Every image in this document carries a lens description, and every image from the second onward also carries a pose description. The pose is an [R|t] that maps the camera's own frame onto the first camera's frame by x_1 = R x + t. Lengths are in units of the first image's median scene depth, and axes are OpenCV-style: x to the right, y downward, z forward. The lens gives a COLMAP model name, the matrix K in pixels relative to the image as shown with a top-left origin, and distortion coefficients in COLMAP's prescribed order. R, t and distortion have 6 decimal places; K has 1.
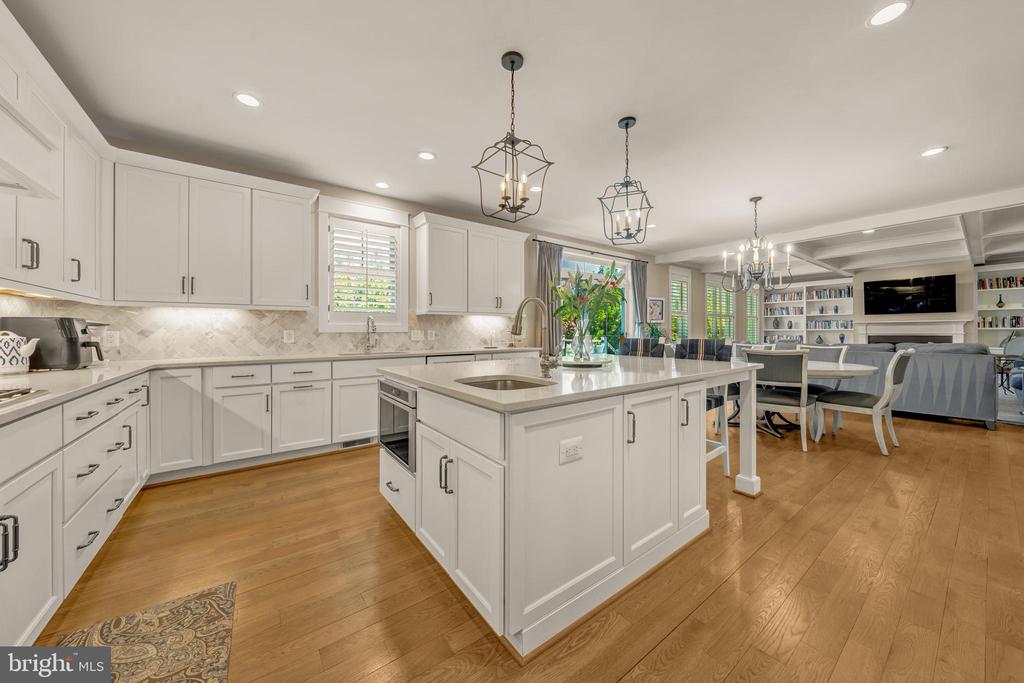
lens RADIAL K [[355.1, 0, 512.1], [0, 355.1, 330.9], [0, 0, 1]] dist [-0.001044, -0.000061]
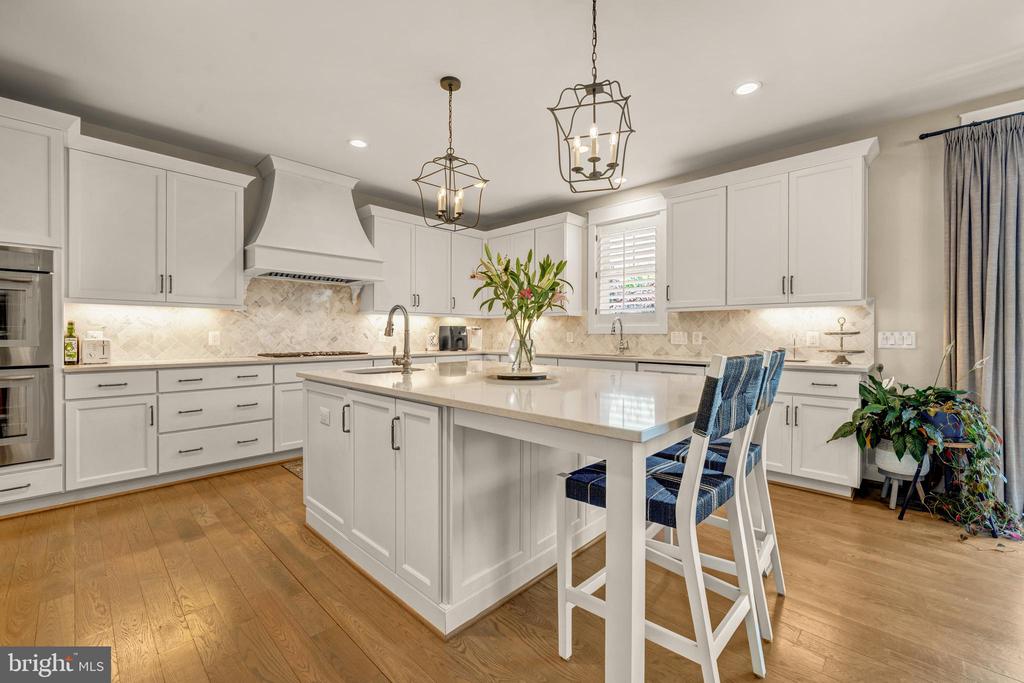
lens RADIAL K [[413.1, 0, 512.0], [0, 413.1, 341.5], [0, 0, 1]] dist [-0.000774, -0.000137]
pose [[0.176435, 0.022242, -0.984061, 0.344691], [0.000308, 0.999743, 0.022652, -0.000365], [0.984312, -0.004300, 0.176383, 0.260537]]
